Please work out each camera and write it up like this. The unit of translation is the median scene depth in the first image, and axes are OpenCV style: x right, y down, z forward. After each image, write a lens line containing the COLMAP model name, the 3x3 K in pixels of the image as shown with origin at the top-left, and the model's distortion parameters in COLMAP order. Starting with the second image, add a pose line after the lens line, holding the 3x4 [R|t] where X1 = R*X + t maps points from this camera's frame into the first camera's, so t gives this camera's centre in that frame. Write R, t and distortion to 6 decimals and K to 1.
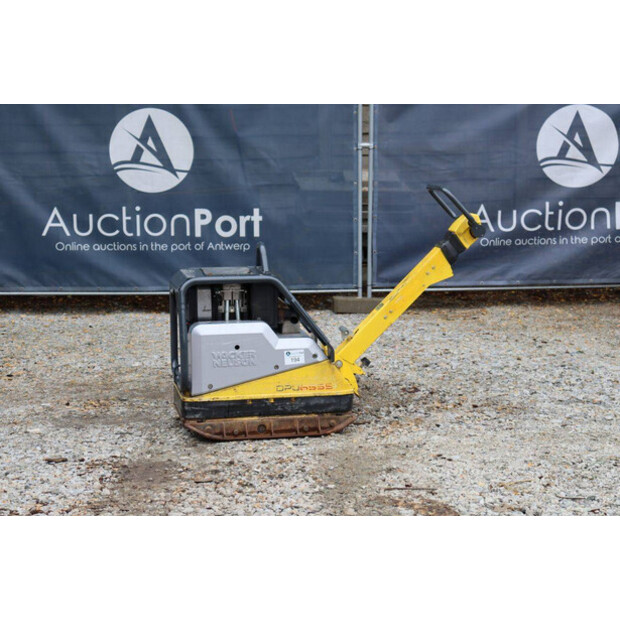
lens RADIAL K [[1459.8, 0, 311.1], [0, 1459.8, 316.7], [0, 0, 1]] dist [0.419261, 0.477521]
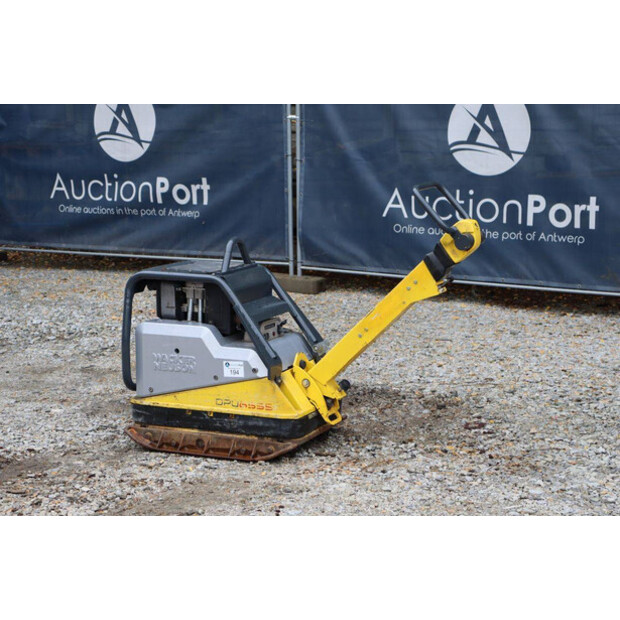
lens RADIAL K [[1390.0, 0, 310.3], [0, 1390.0, 315.7], [0, 0, 1]] dist [0.389271, 0.371673]
pose [[0.810133, 0.099957, -0.577661, 0.335747], [-0.085067, 0.994972, 0.052865, -0.034974], [0.580041, 0.006312, 0.814563, 0.221645]]
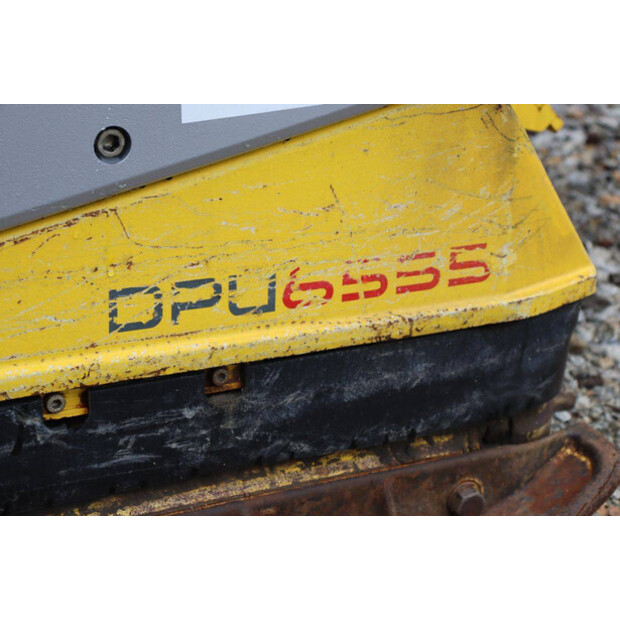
lens RADIAL K [[1438.4, 0, 313.1], [0, 1438.4, 311.6], [0, 0, 1]] dist [0.381841, 0.565000]
pose [[0.953281, -0.044293, 0.298819, -0.028740], [-0.043143, 0.959090, 0.279795, 0.009184], [-0.298987, -0.279615, 0.912372, 0.579608]]
